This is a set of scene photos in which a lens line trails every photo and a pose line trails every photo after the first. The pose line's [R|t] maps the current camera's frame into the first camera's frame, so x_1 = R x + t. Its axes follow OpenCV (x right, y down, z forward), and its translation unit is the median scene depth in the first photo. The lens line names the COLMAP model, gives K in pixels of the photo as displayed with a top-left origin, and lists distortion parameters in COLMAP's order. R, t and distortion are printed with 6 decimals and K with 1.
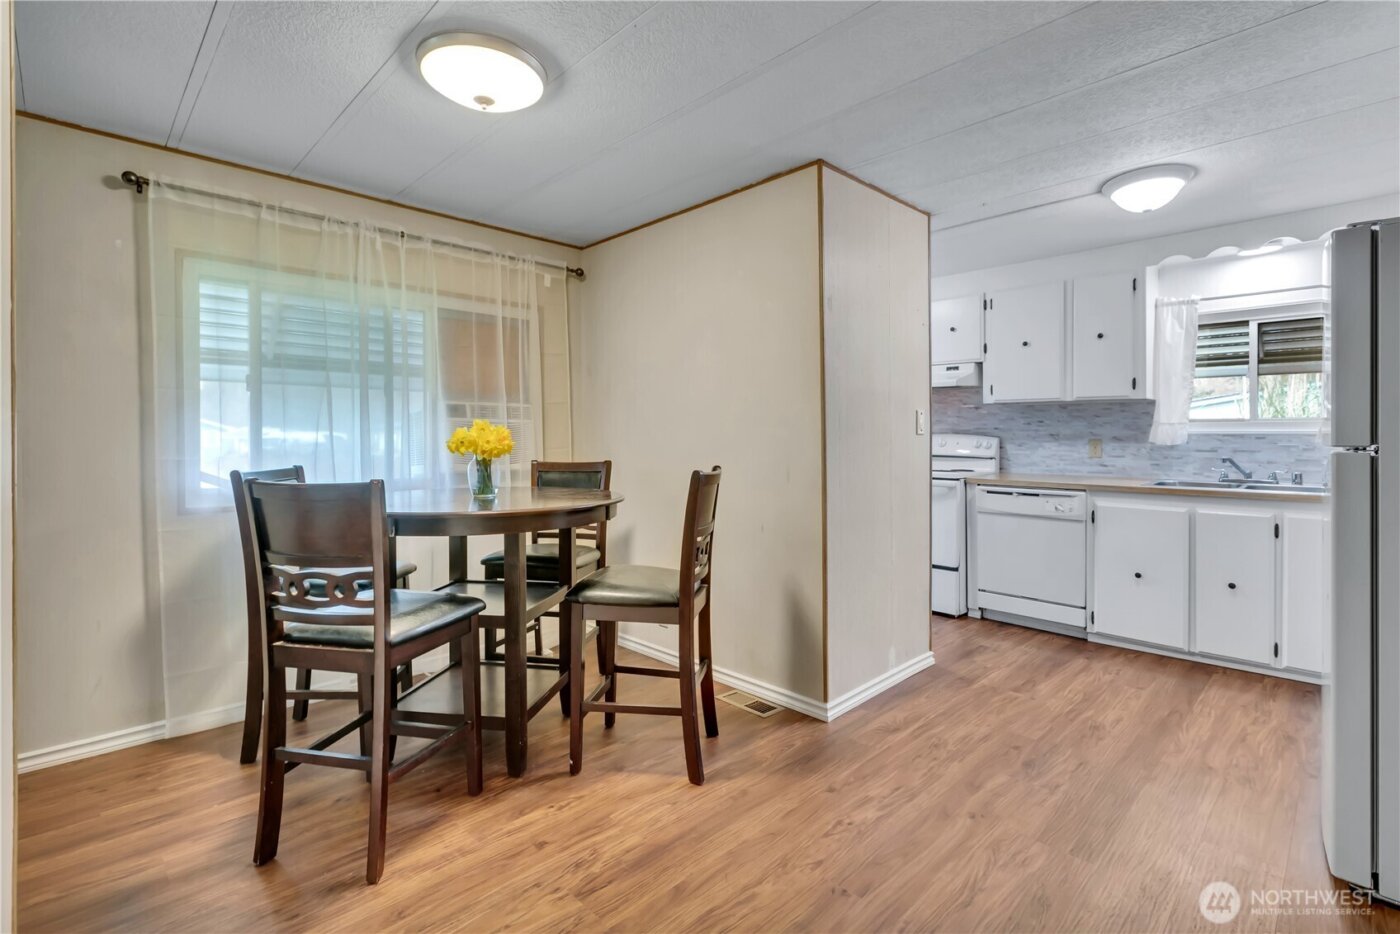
lens RADIAL K [[743.2, 0, 695.5], [0, 743.2, 442.4], [0, 0, 1]] dist [0.053515, 0.000242]
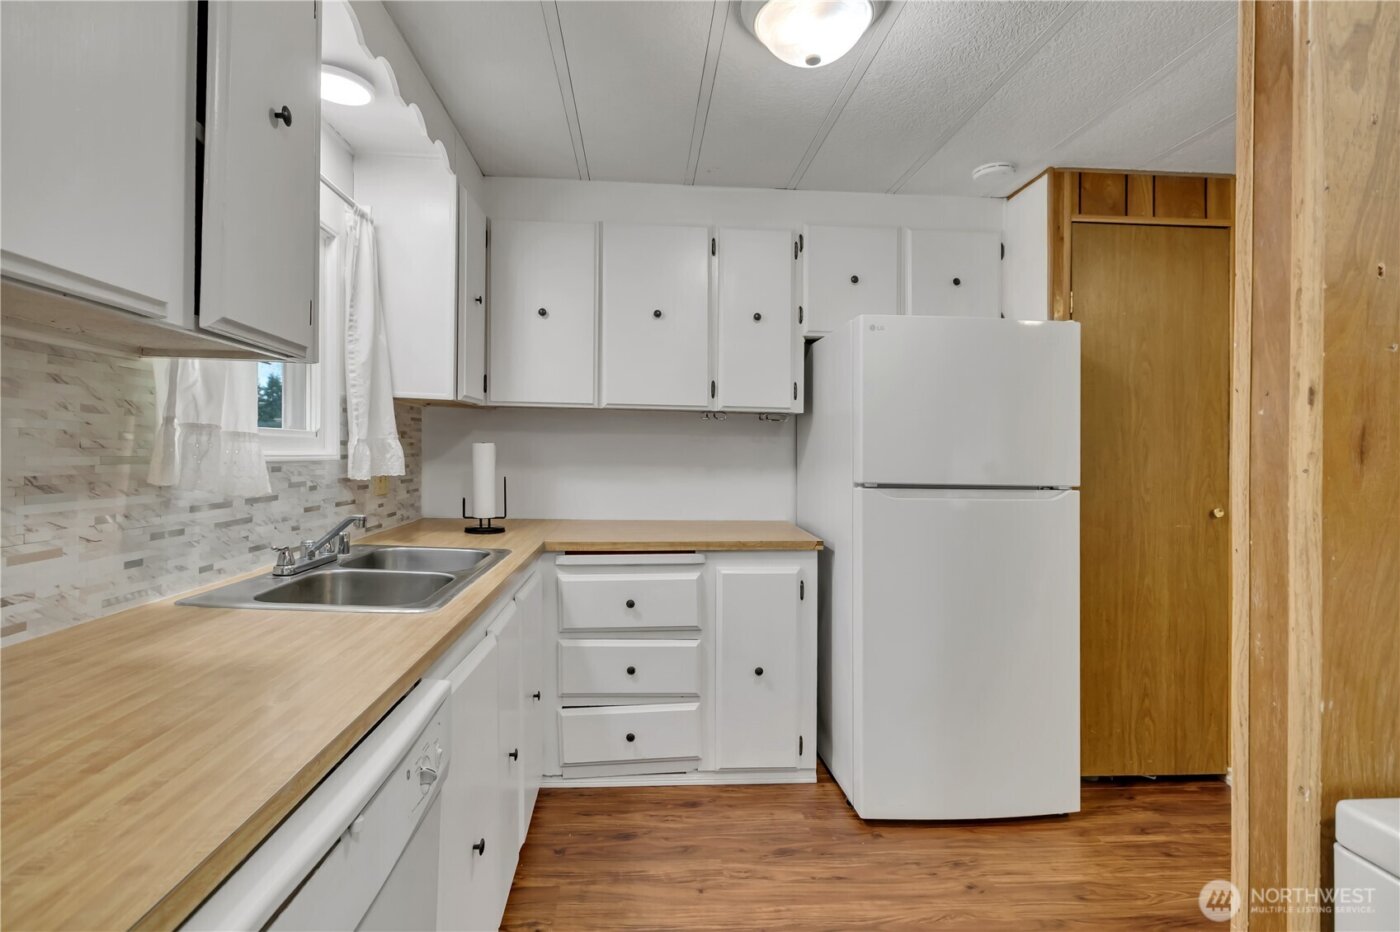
lens RADIAL K [[655.6, 0, 703.1], [0, 655.6, 442.2], [0, 0, 1]] dist [-0.001241, 0.000105]
pose [[-0.731591, 0.002530, 0.681740, 0.259273], [-0.000838, 0.999989, -0.004610, -0.019589], [-0.681744, -0.003945, -0.731580, 1.061069]]
